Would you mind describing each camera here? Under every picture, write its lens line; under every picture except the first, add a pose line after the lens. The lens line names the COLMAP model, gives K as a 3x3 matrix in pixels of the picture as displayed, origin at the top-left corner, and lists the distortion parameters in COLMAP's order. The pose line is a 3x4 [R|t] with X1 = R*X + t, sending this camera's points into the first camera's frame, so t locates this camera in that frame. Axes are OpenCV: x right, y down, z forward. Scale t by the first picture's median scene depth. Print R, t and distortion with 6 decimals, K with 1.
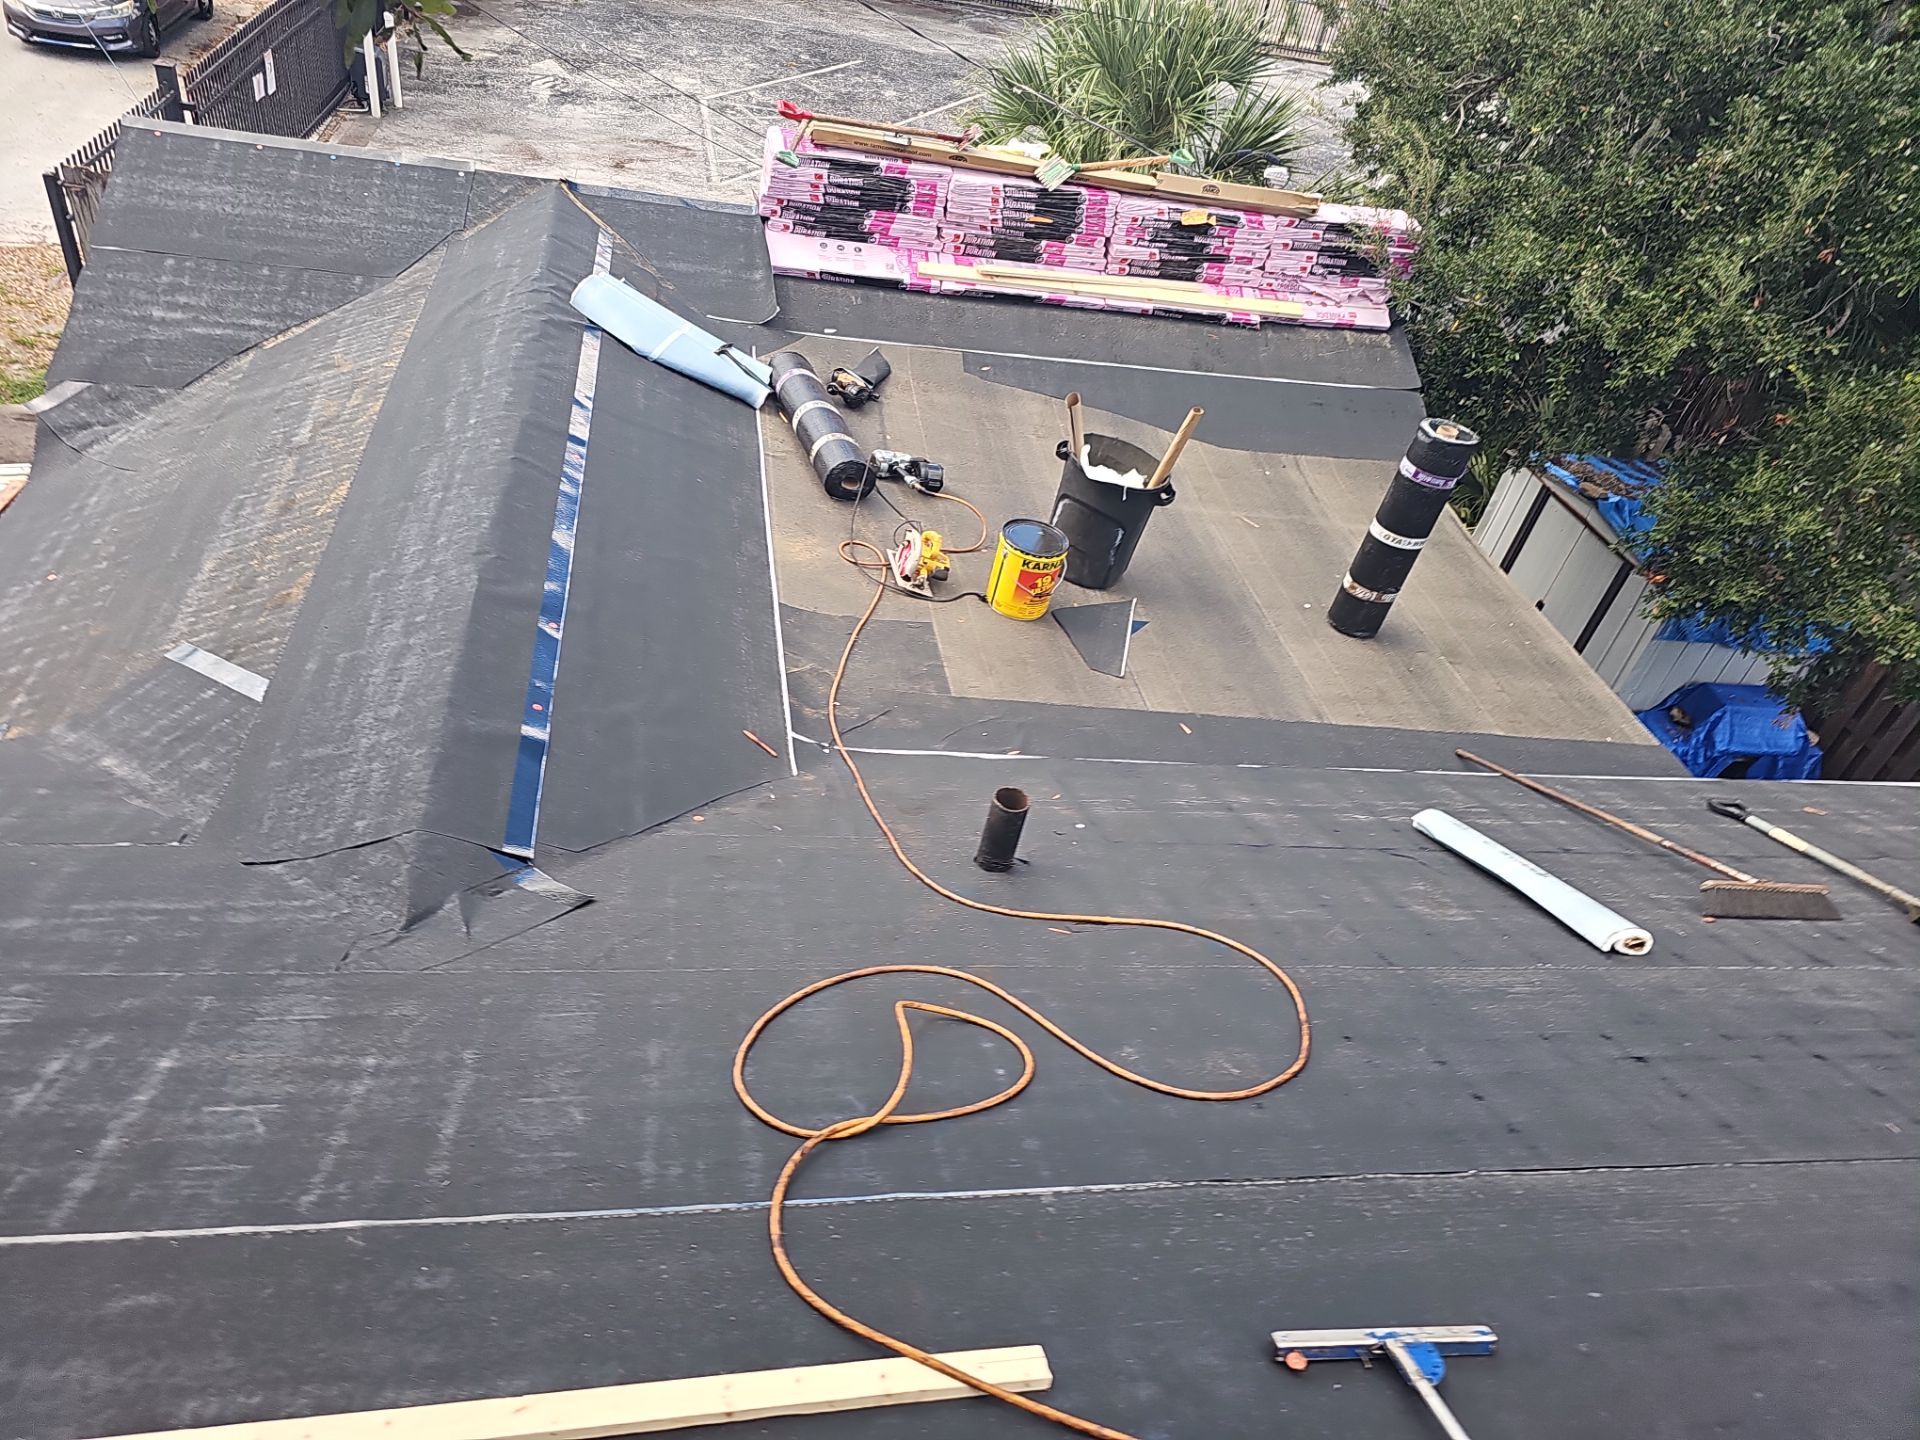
lens RADIAL K [[1253.7, 0, 963.6], [0, 1253.7, 766.7], [0, 0, 1]] dist [0.048200, -0.058507]
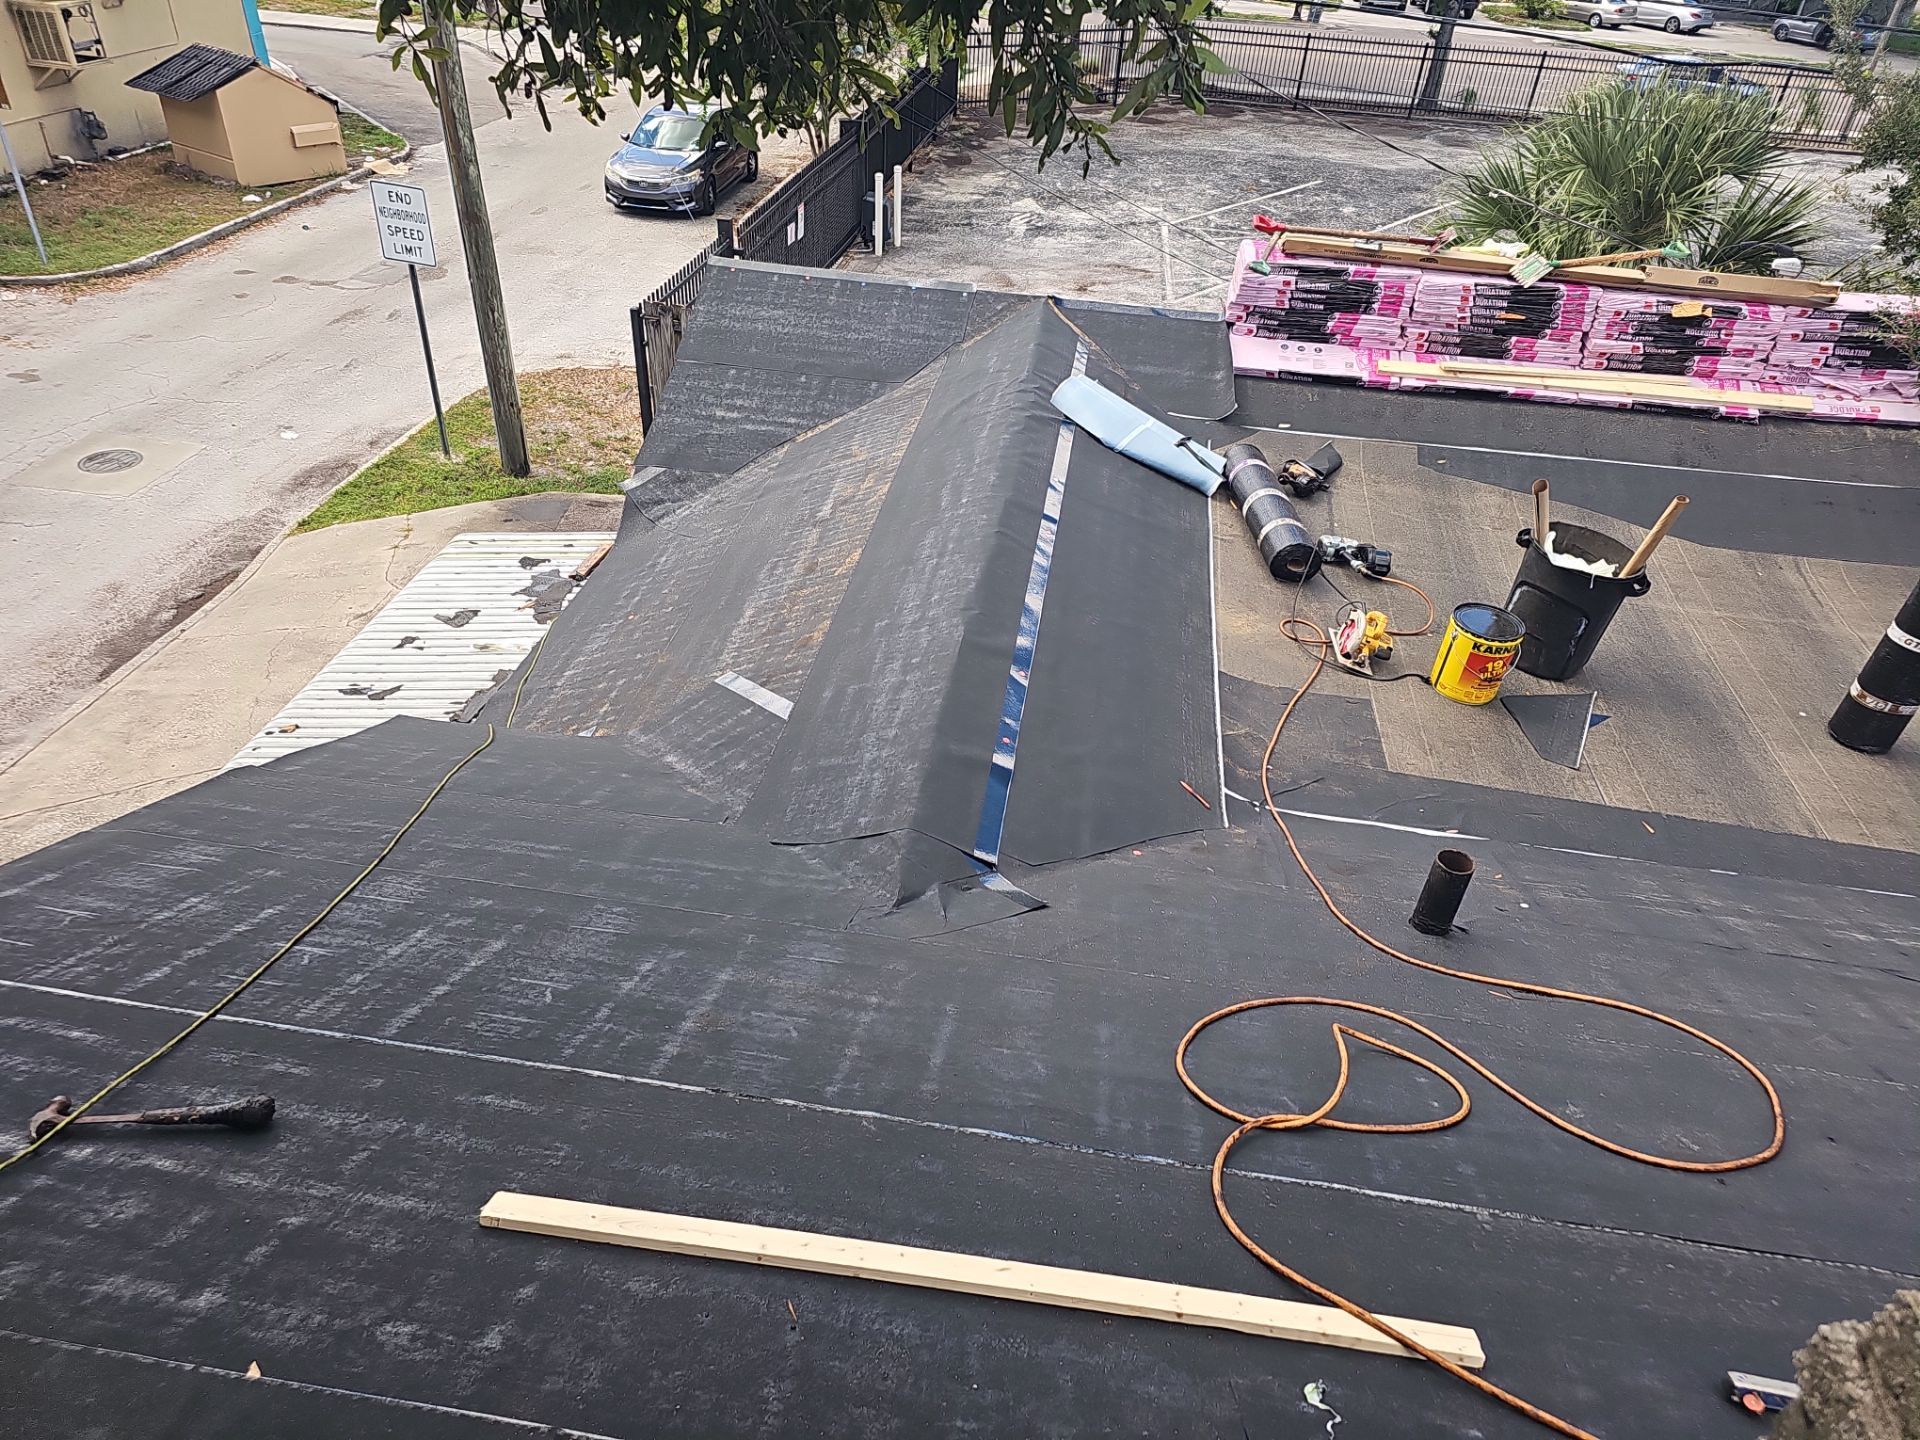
lens RADIAL K [[1253.7, 0, 963.6], [0, 1253.7, 766.7], [0, 0, 1]] dist [0.048200, -0.058507]
pose [[0.947907, 0.079840, -0.308380, -0.018411], [-0.104509, 0.992443, -0.064298, 0.036627], [0.300916, 0.093177, 0.949088, -0.052495]]
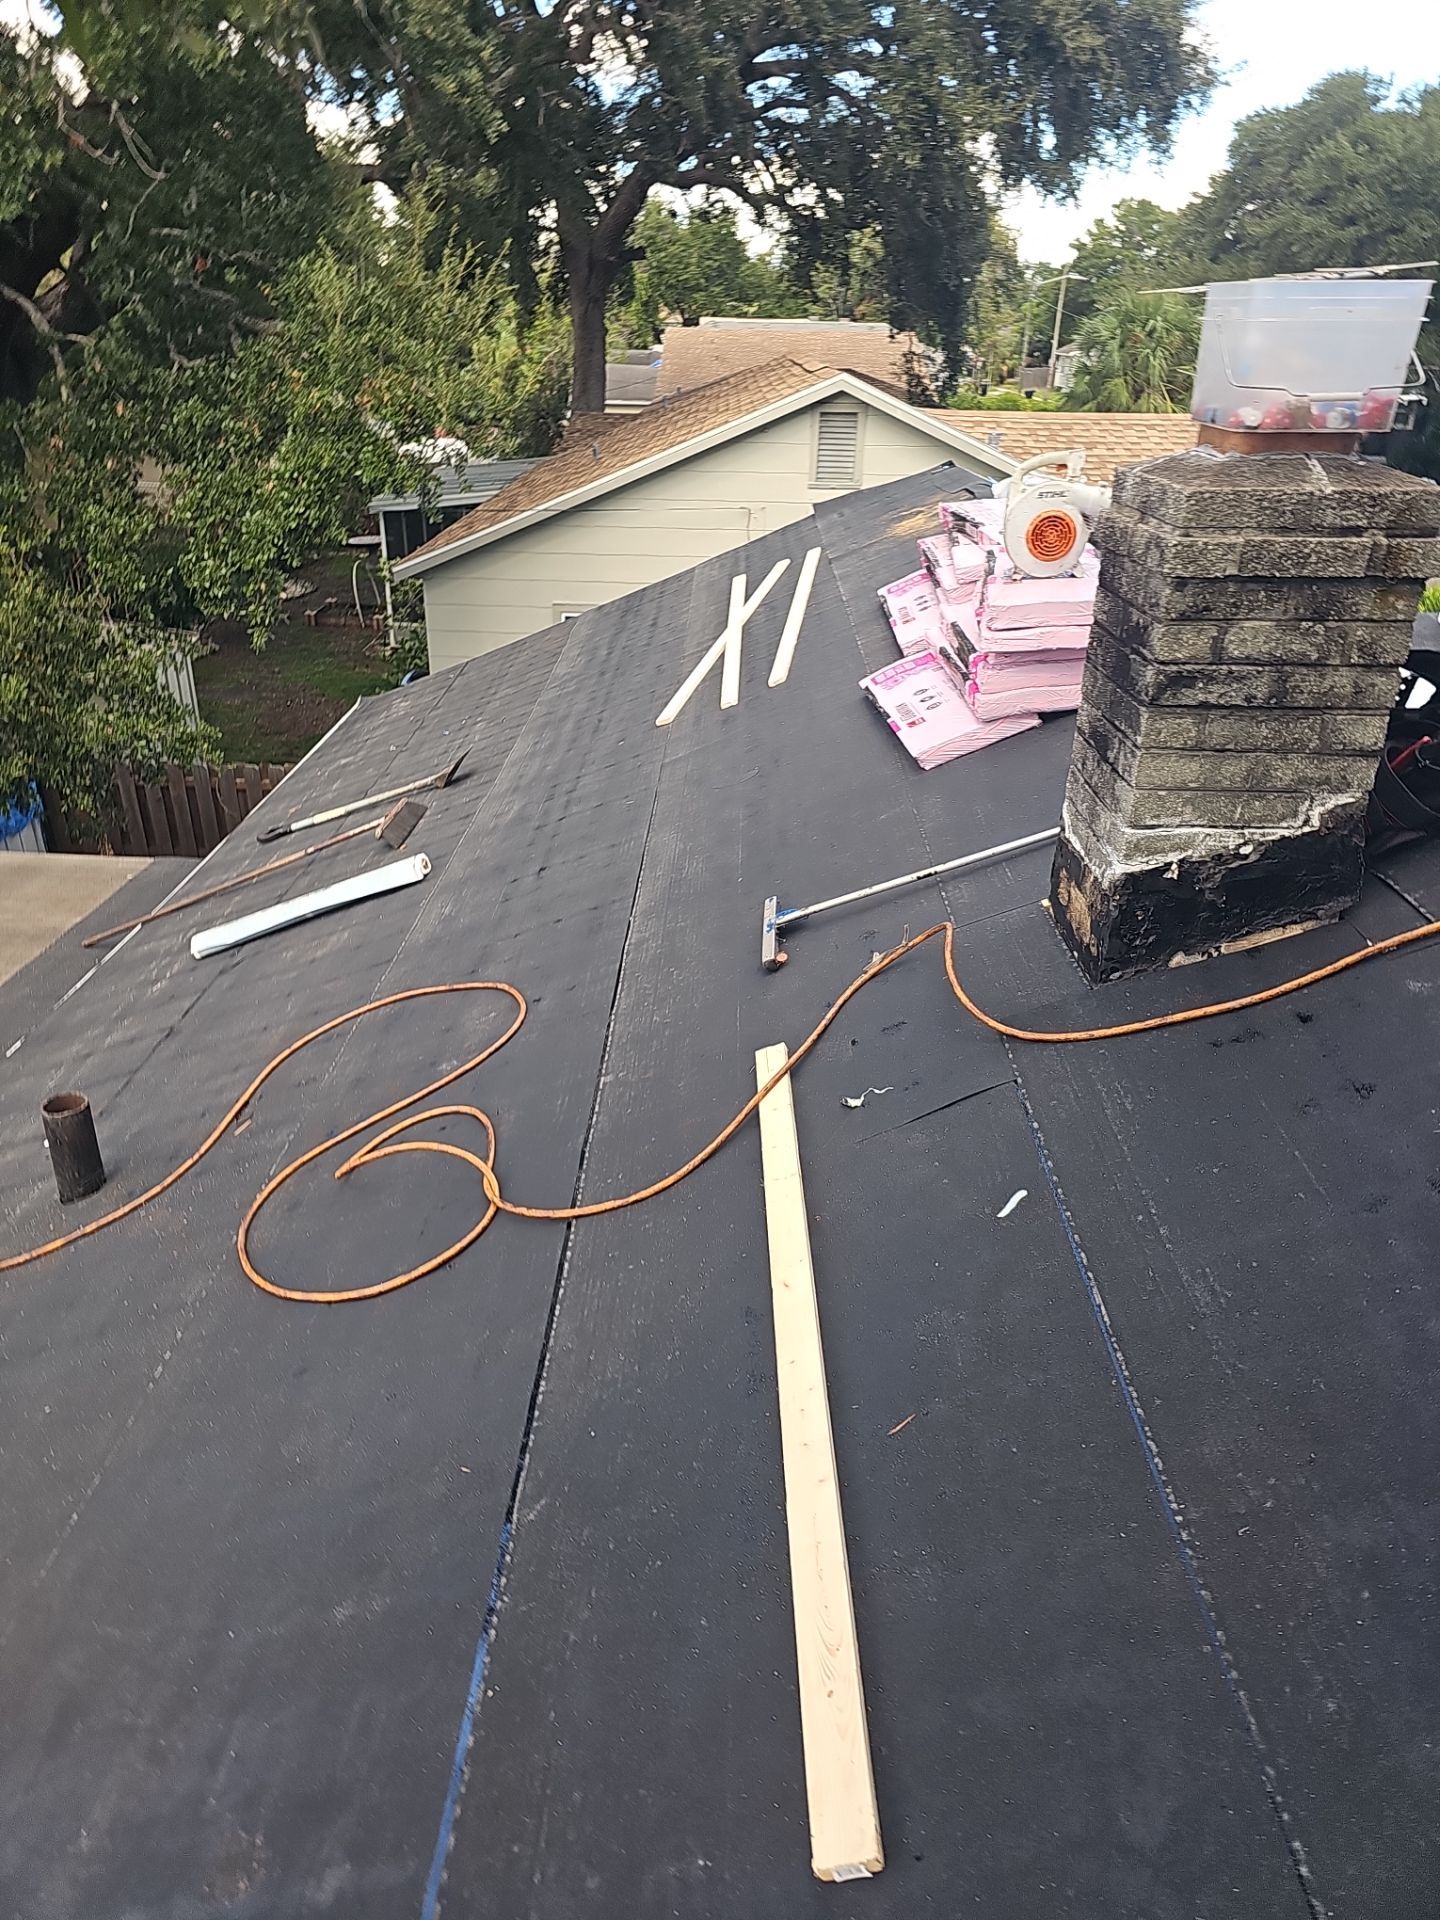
lens RADIAL K [[1253.7, 0, 720.0], [0, 1253.7, 960.0], [0, 0, 1]] dist [0.048200, -0.058507]
pose [[0.179397, -0.584116, 0.791597, -0.331702], [0.633489, 0.684212, 0.361312, -0.046115], [-0.752668, 0.436649, 0.492776, 0.102884]]
